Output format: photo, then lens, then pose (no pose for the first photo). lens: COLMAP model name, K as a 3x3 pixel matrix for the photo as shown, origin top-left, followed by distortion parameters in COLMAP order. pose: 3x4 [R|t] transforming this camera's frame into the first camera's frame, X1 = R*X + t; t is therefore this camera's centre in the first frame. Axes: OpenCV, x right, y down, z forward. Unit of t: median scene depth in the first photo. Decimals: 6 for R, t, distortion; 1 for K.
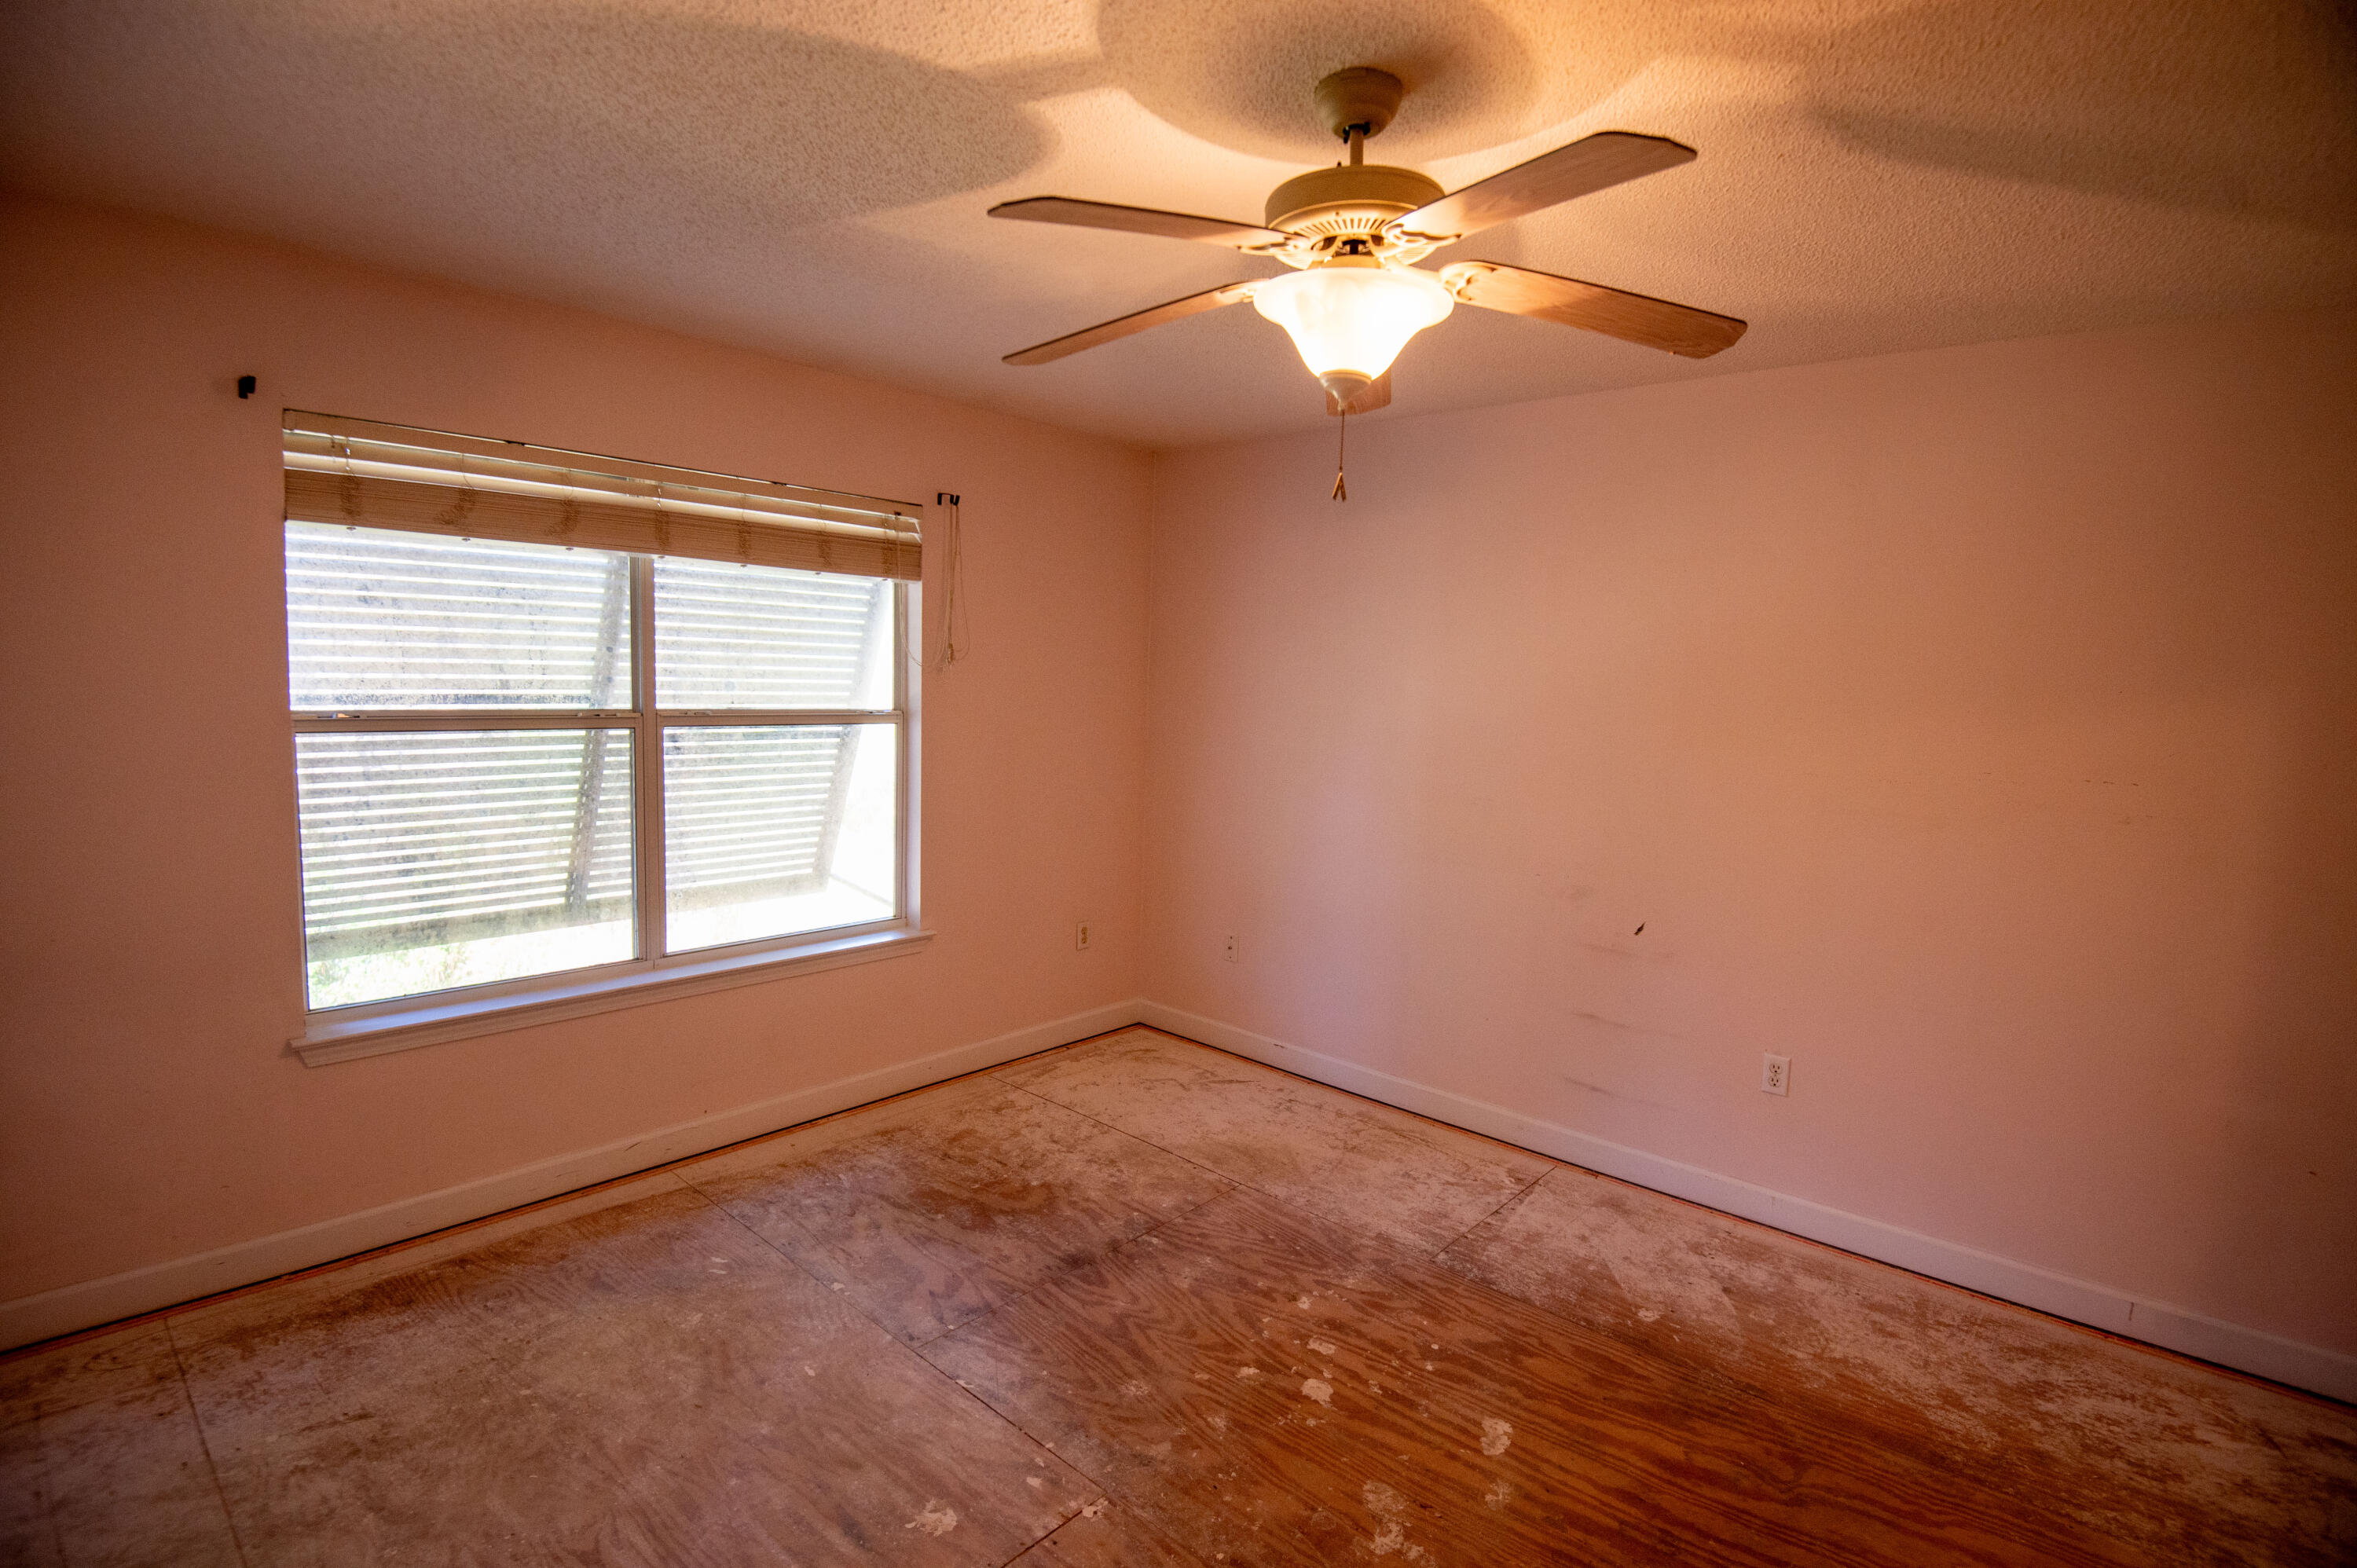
lens RADIAL K [[1181.3, 0, 1178.5], [0, 1181.3, 784.0], [0, 0, 1]] dist [-0.002033, -0.000458]
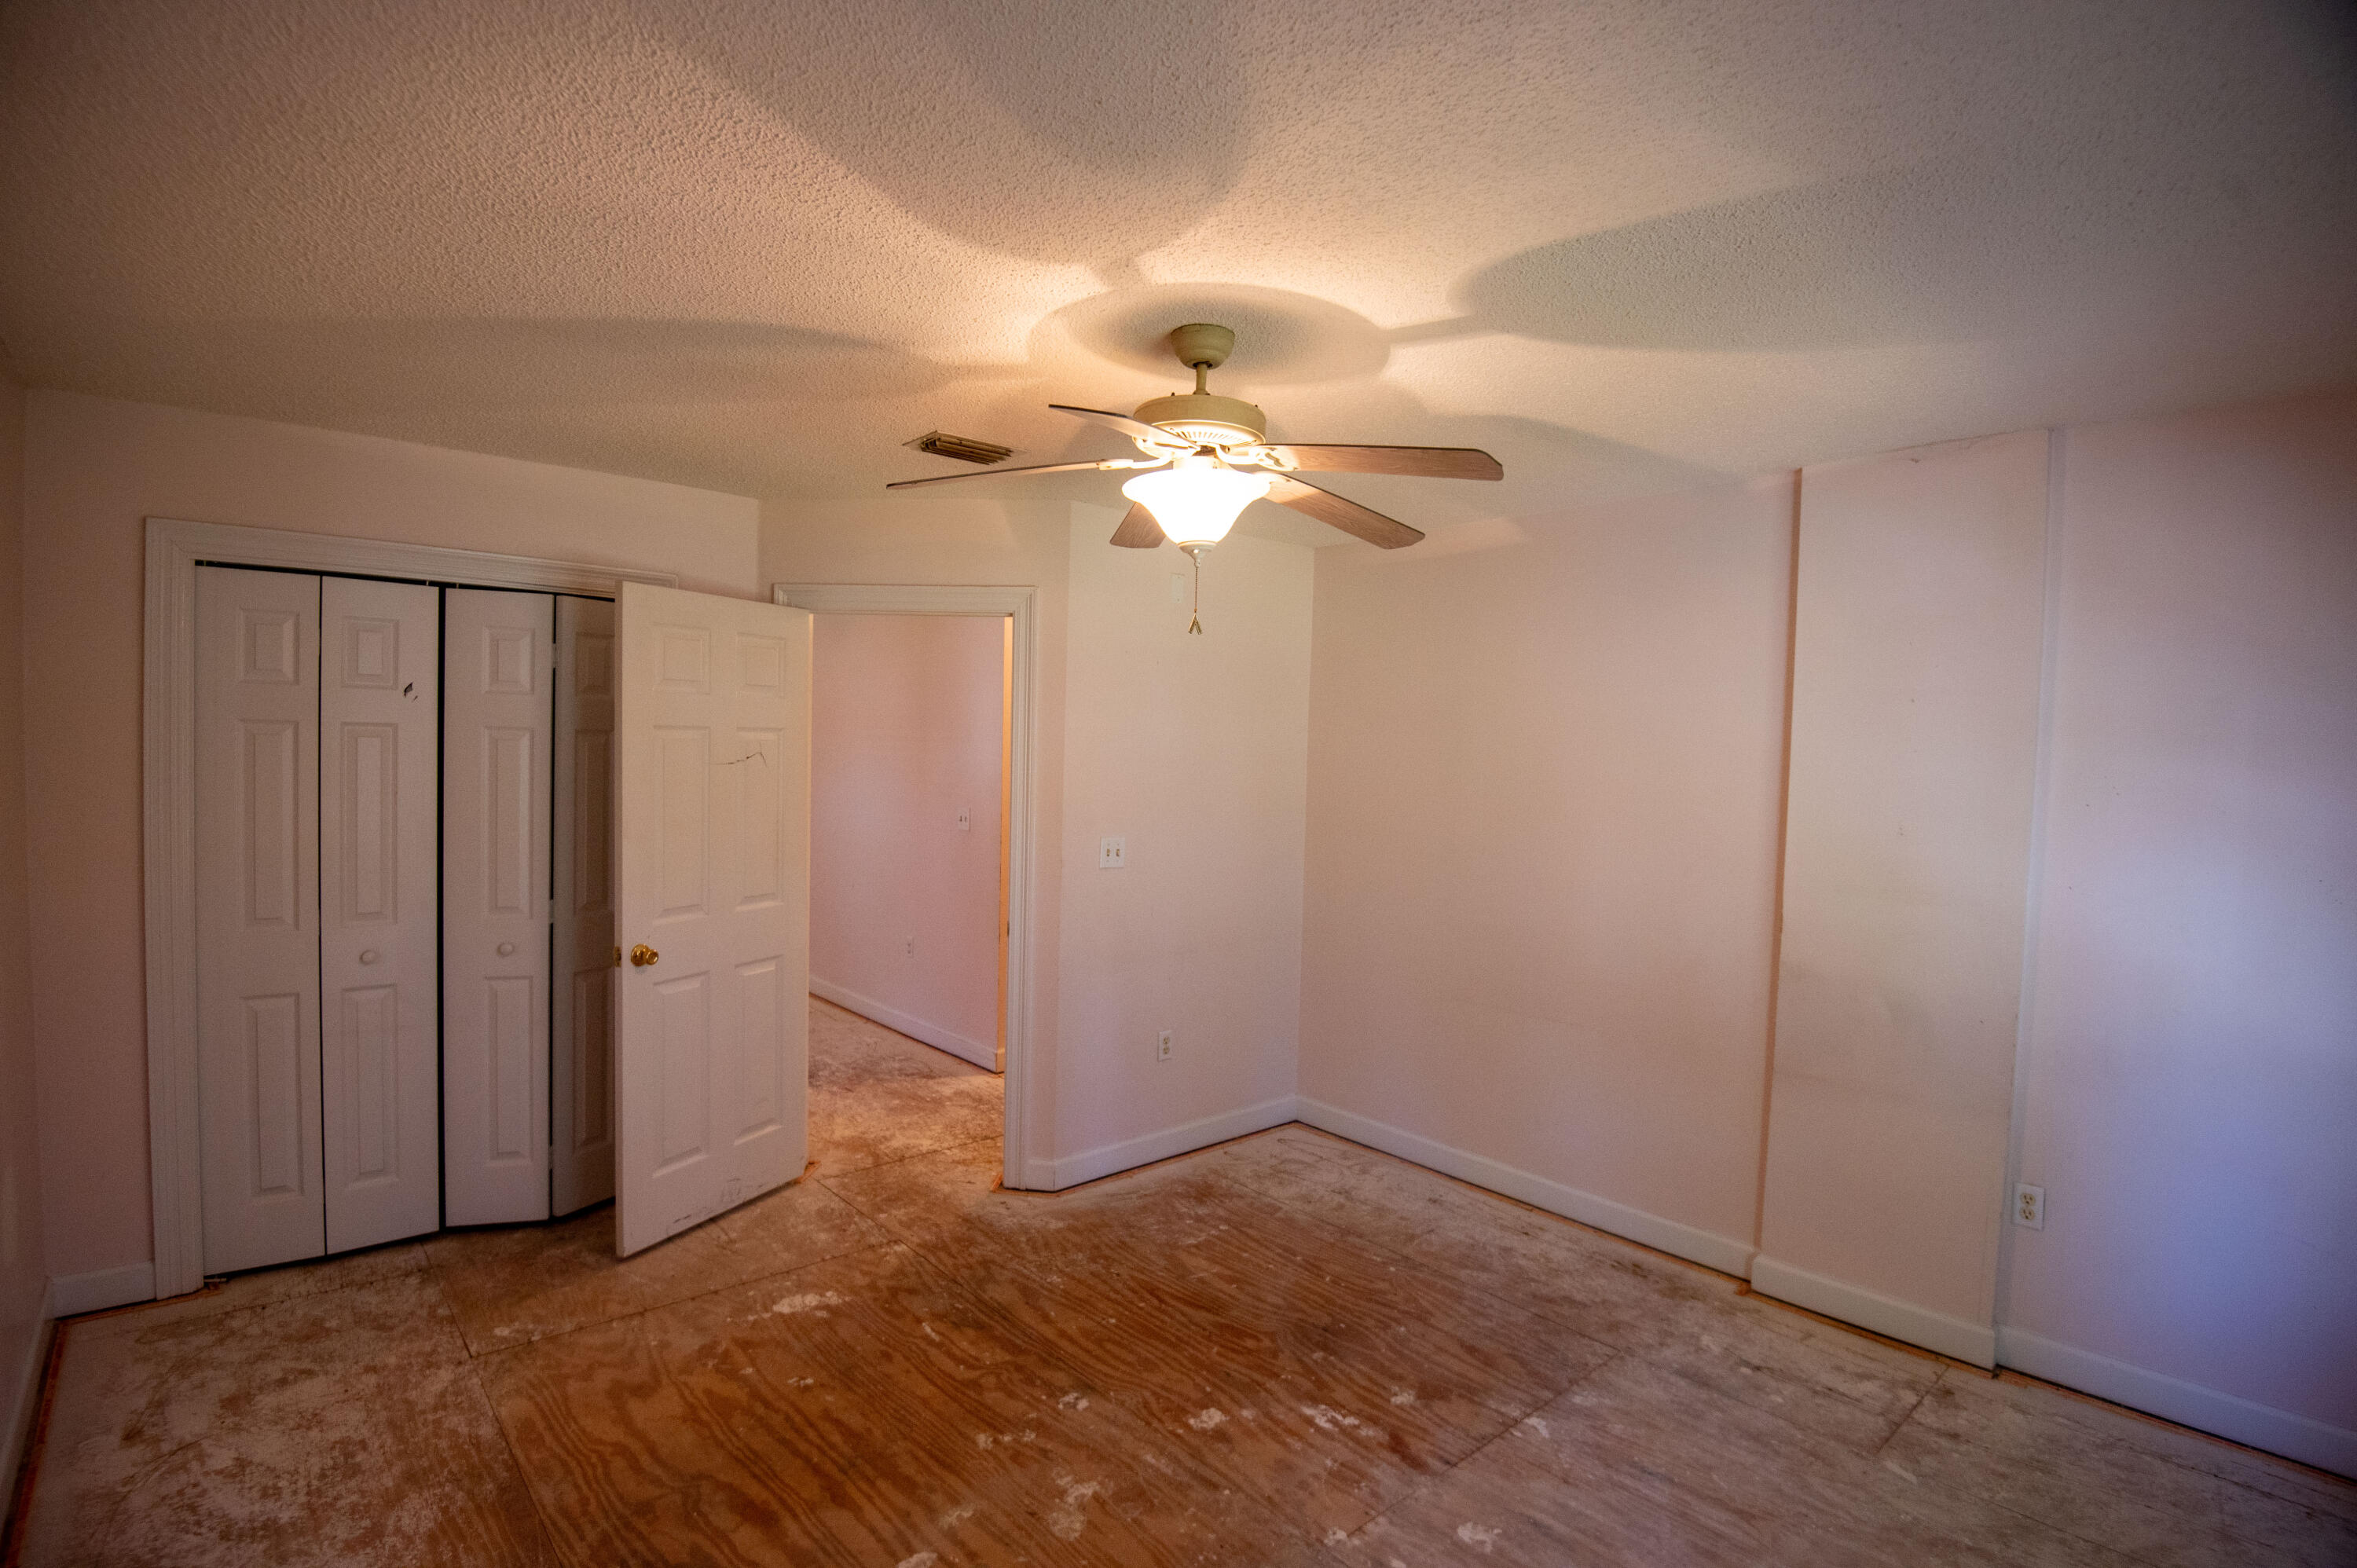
lens RADIAL K [[1181.3, 0, 1178.5], [0, 1181.3, 784.0], [0, 0, 1]] dist [-0.002033, -0.000458]
pose [[-0.990199, -0.069278, 0.121269, -0.011142], [-0.051873, 0.988619, 0.141212, -0.218243], [-0.129672, 0.133538, -0.982524, 1.982312]]
